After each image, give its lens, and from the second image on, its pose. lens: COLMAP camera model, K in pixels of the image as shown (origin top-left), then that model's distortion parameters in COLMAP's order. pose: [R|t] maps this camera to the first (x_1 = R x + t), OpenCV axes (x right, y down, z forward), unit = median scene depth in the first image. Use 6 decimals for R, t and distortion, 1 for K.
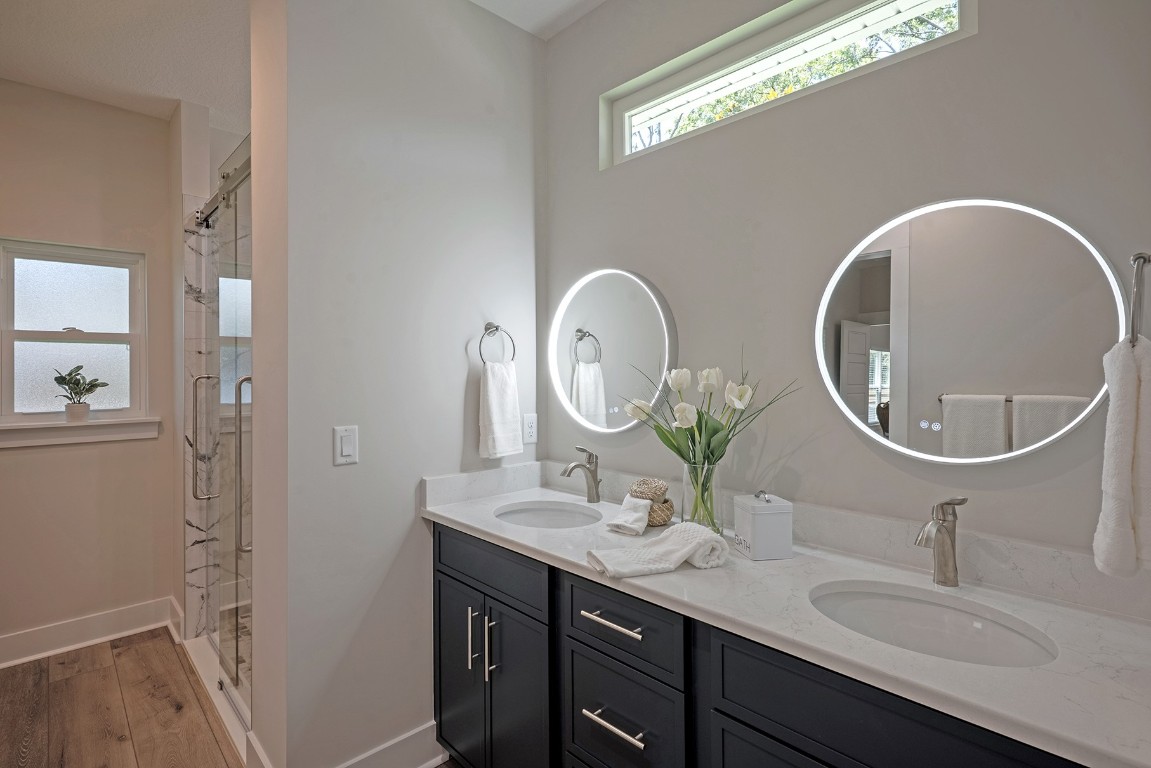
lens RADIAL K [[554.4, 0, 575.5], [0, 554.4, 384.0], [0, 0, 1]] dist [-0.001321, 0.000649]
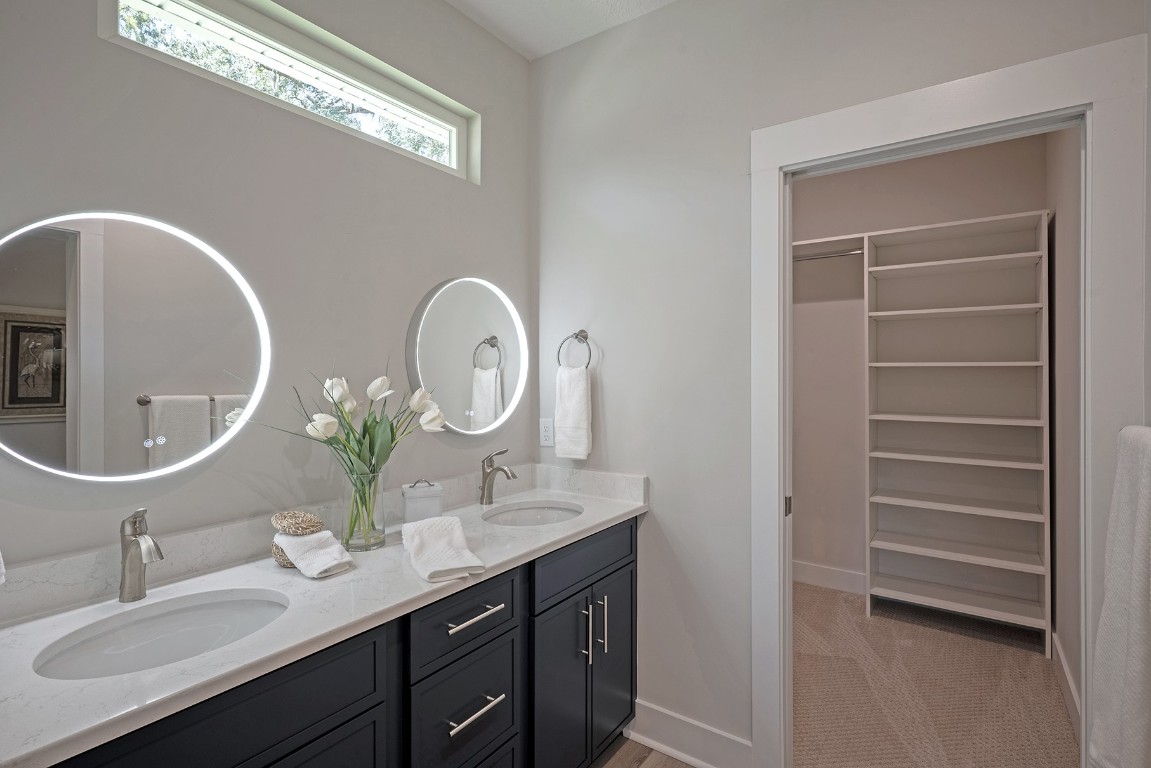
lens RADIAL K [[554.4, 0, 575.5], [0, 554.4, 384.0], [0, 0, 1]] dist [-0.001321, 0.000649]
pose [[-0.197145, -0.009874, 0.980325, -0.669371], [0.018859, 0.999726, 0.013862, -0.017553], [-0.980193, 0.021221, -0.196904, 0.676745]]
